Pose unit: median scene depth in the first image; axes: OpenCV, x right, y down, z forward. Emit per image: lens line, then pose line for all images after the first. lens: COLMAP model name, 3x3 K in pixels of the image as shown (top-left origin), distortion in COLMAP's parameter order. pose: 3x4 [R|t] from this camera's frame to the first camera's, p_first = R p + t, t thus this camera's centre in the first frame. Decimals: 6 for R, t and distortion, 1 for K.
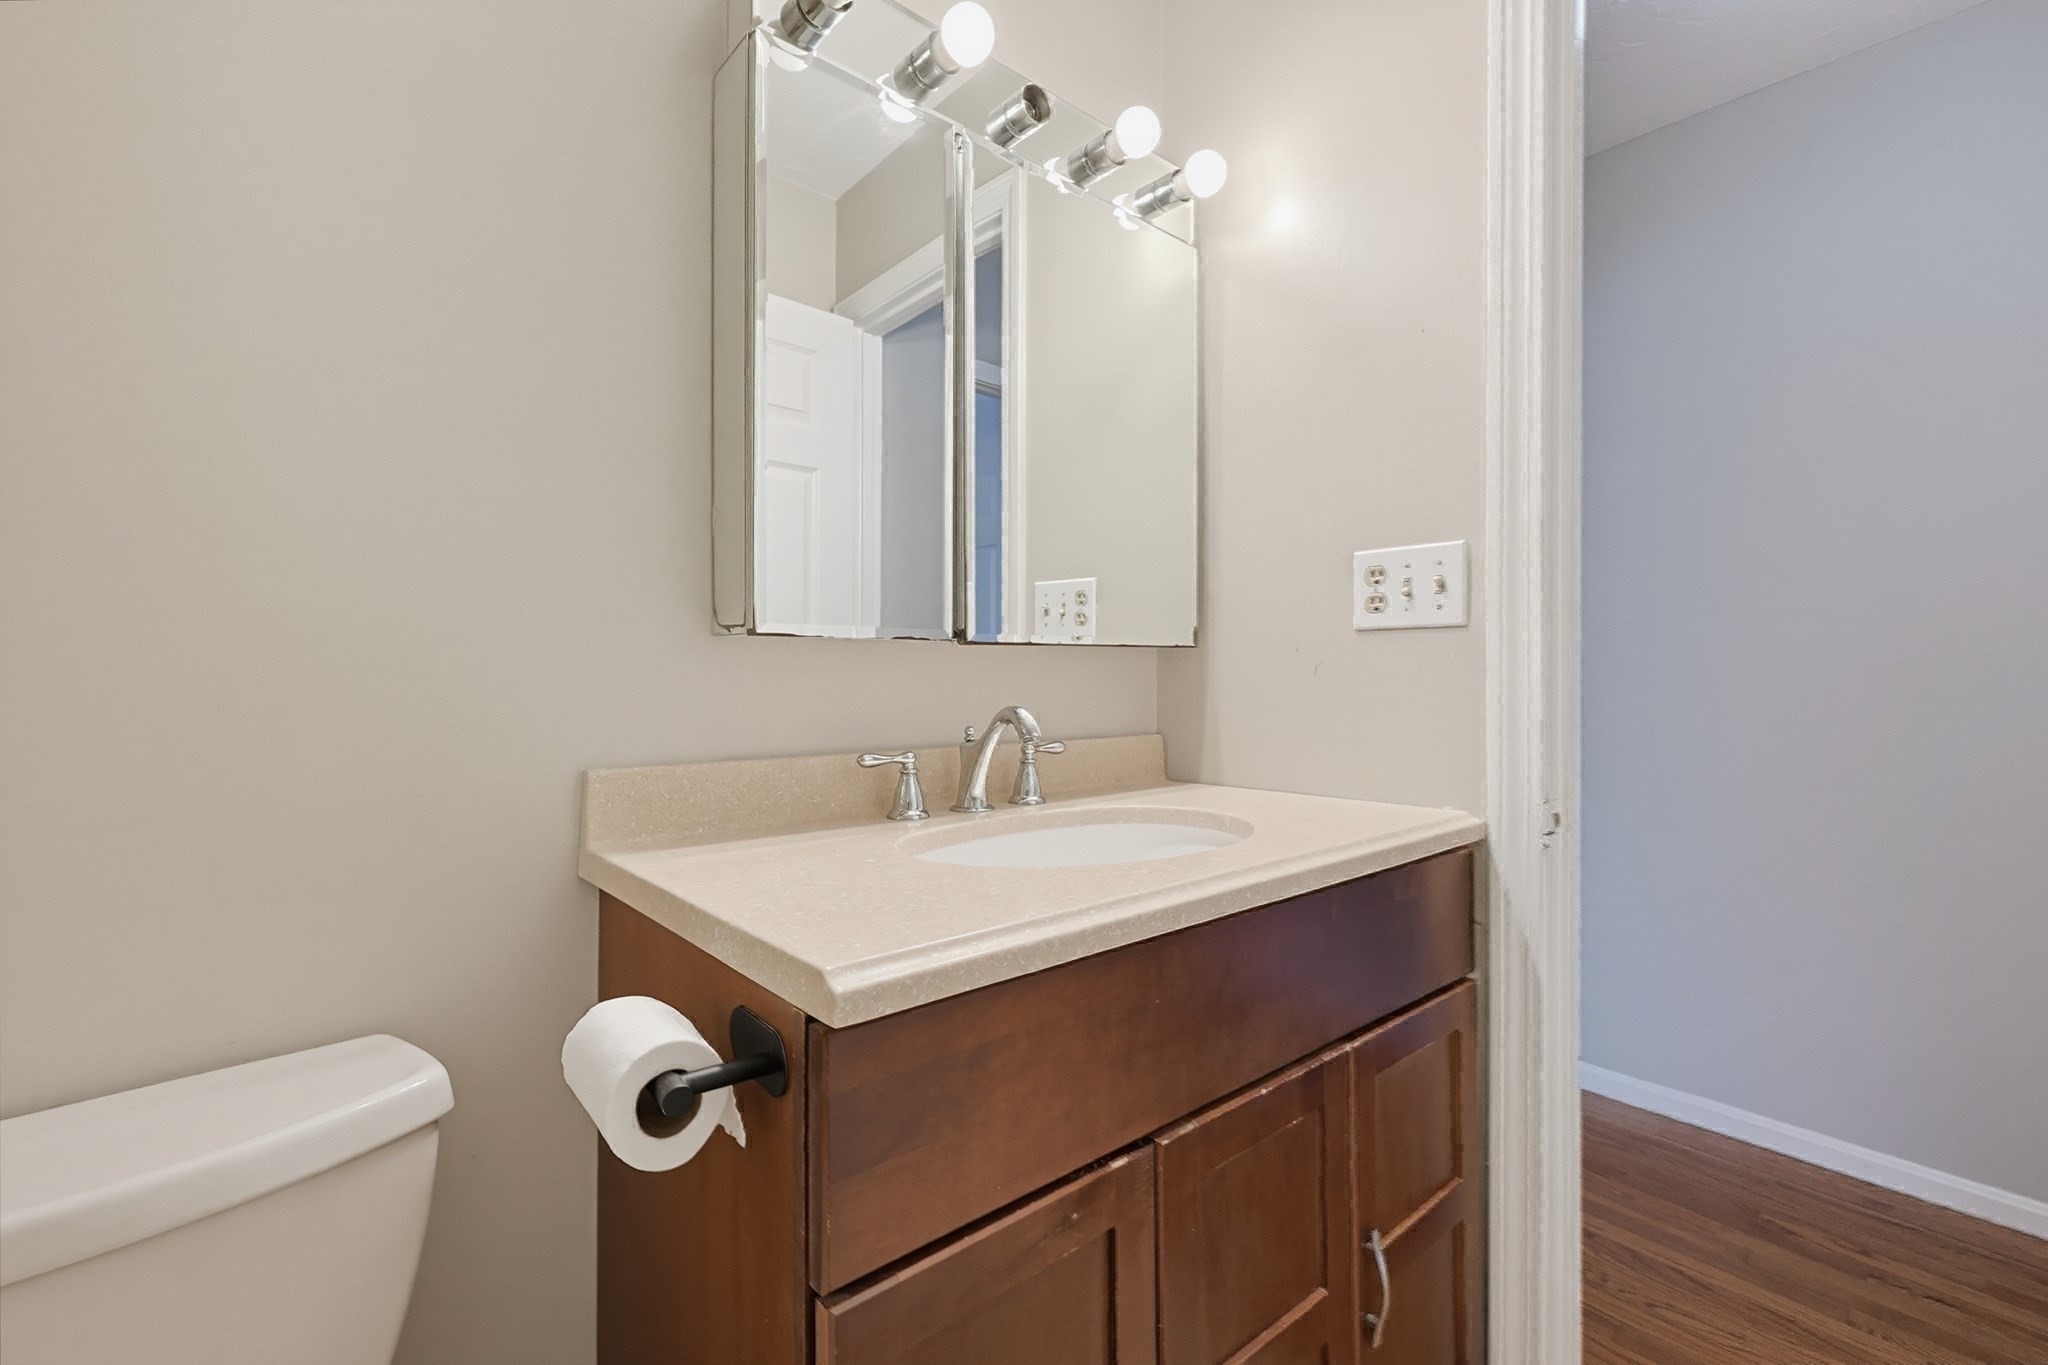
lens RADIAL K [[875.6, 0, 1024.0], [0, 875.6, 682.5], [0, 0, 1]] dist [0.000351, 0.000276]
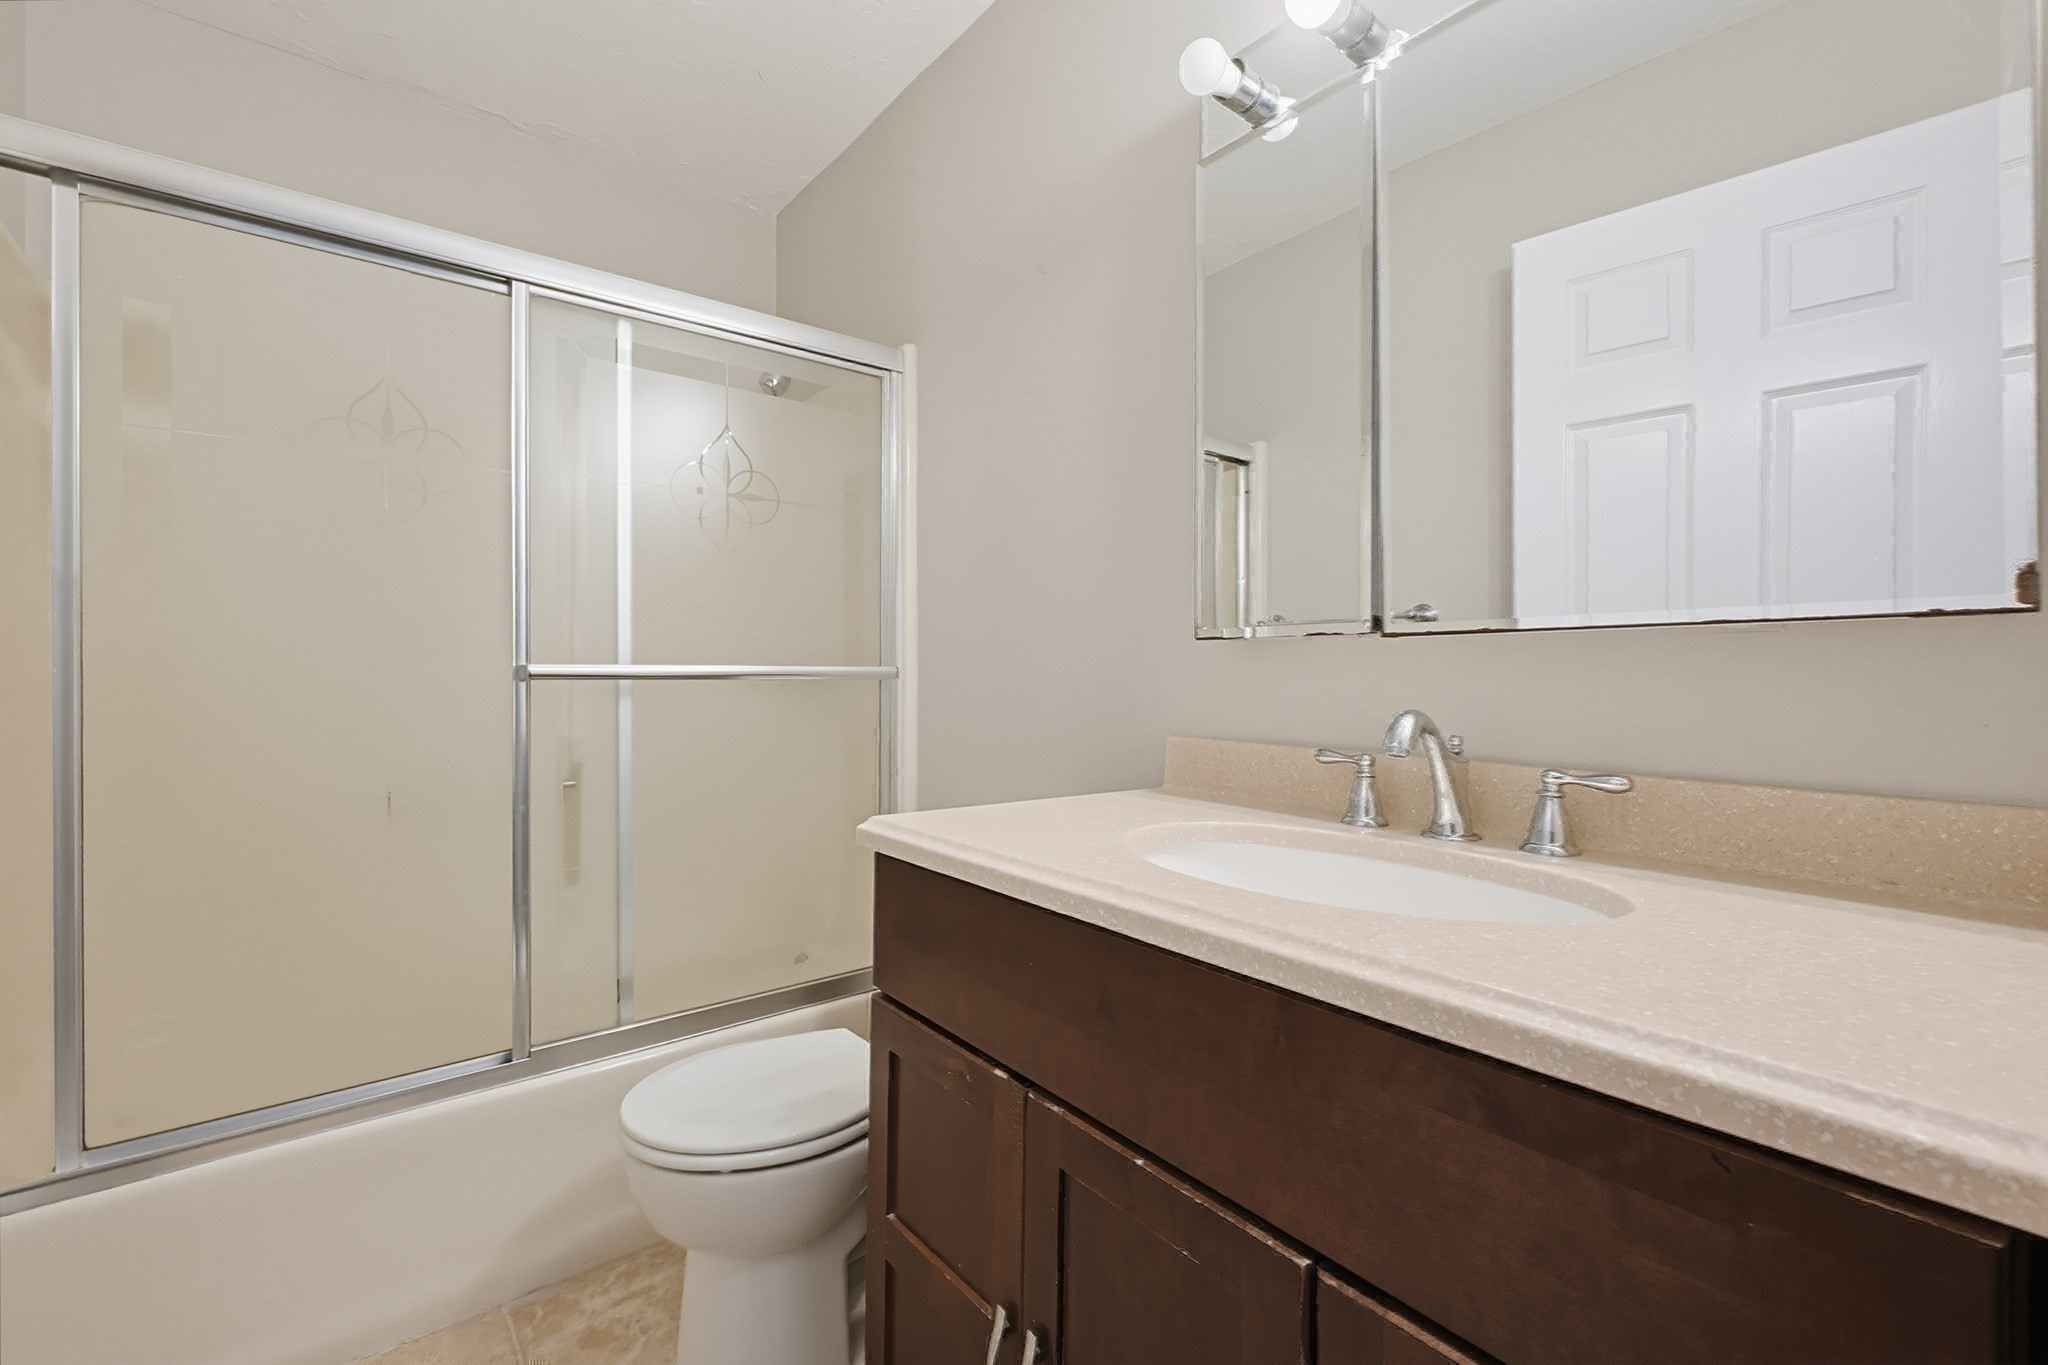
lens RADIAL K [[875.6, 0, 1024.0], [0, 875.6, 682.5], [0, 0, 1]] dist [0.000351, 0.000276]
pose [[-0.034302, 0.011964, -0.999340, 0.829525], [-0.014084, 0.999823, 0.012453, -0.004142], [0.999312, 0.014502, -0.034128, 0.676189]]
